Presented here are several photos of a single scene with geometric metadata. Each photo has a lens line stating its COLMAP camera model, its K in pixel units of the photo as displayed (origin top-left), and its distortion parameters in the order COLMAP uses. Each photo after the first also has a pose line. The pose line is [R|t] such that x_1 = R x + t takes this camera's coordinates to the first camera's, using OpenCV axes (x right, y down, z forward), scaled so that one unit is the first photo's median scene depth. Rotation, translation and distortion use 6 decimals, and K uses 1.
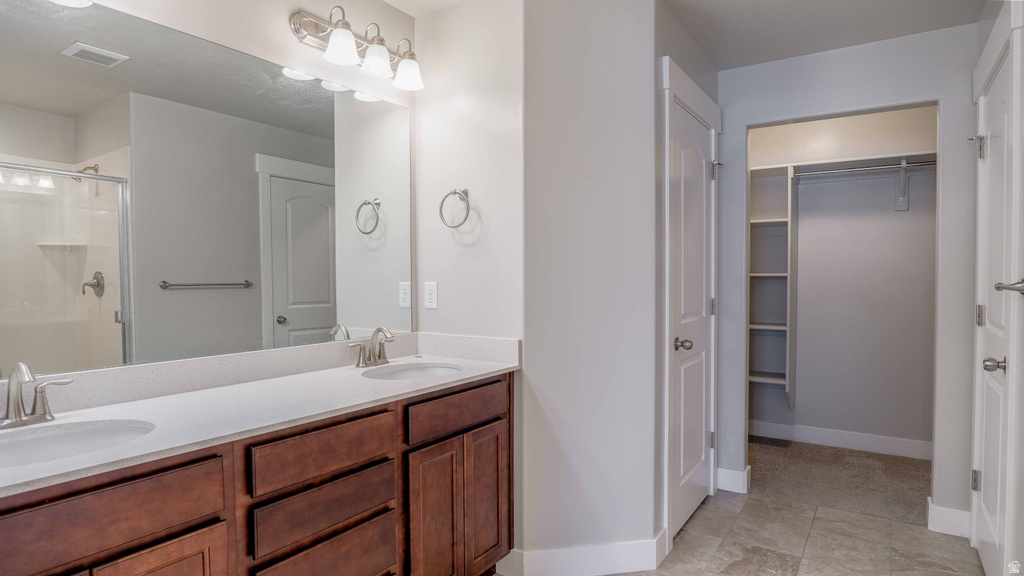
lens RADIAL K [[557.0, 0, 507.9], [0, 557.0, 291.3], [0, 0, 1]] dist [-0.044130, 0.013818]
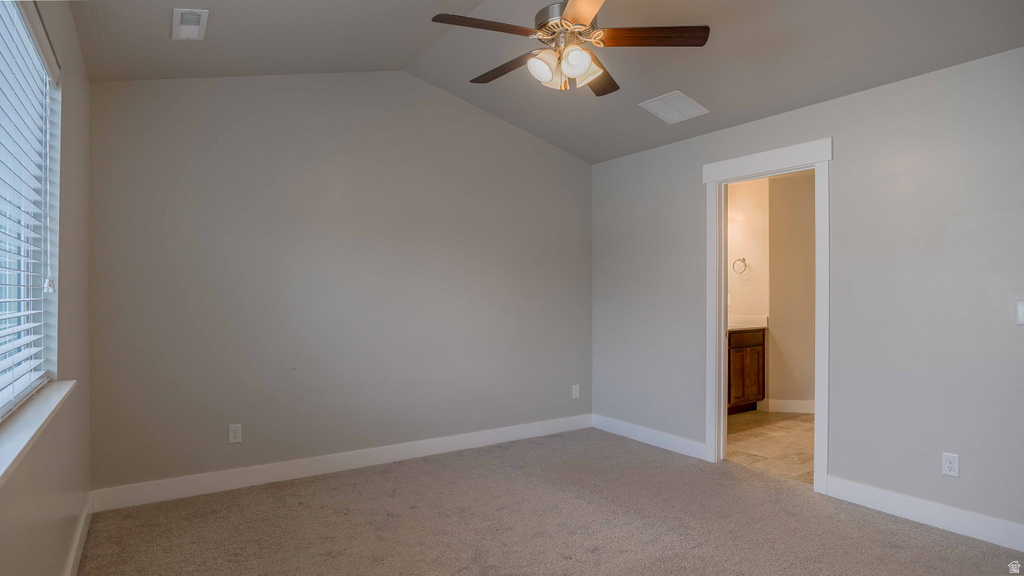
lens RADIAL K [[557.0, 0, 507.9], [0, 557.0, 291.3], [0, 0, 1]] dist [-0.044130, 0.013818]
pose [[0.912844, 0.001235, -0.408306, -0.037028], [-0.010426, 0.999740, -0.020285, 0.030540], [0.408175, 0.022774, 0.912620, -1.998039]]
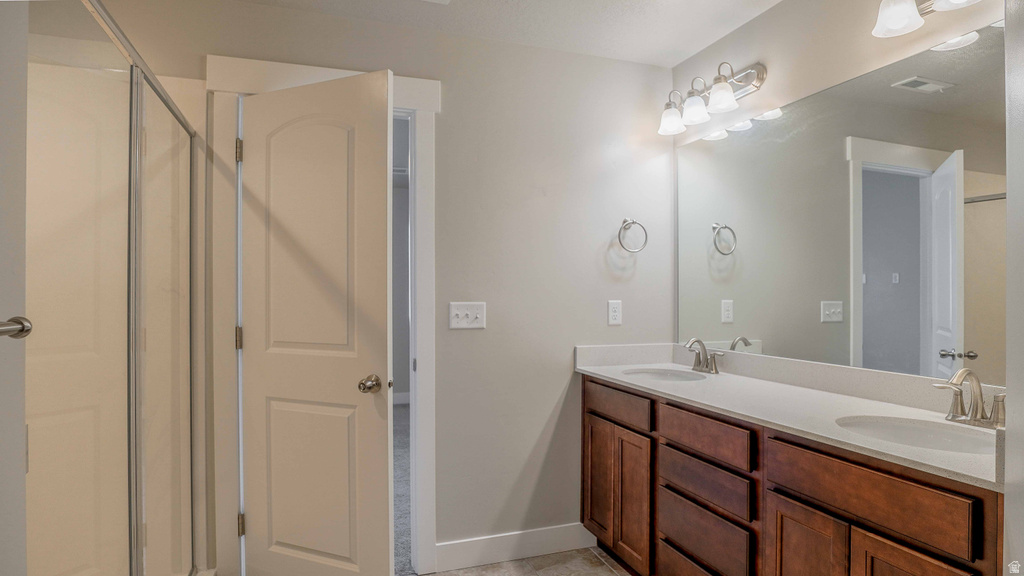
lens RADIAL K [[557.0, 0, 507.9], [0, 557.0, 291.3], [0, 0, 1]] dist [-0.044130, 0.013818]
pose [[-0.590554, -0.002294, -0.806995, 0.649586], [-0.019525, 0.999744, 0.011446, -0.026940], [0.806762, 0.022516, -0.590448, 0.957633]]
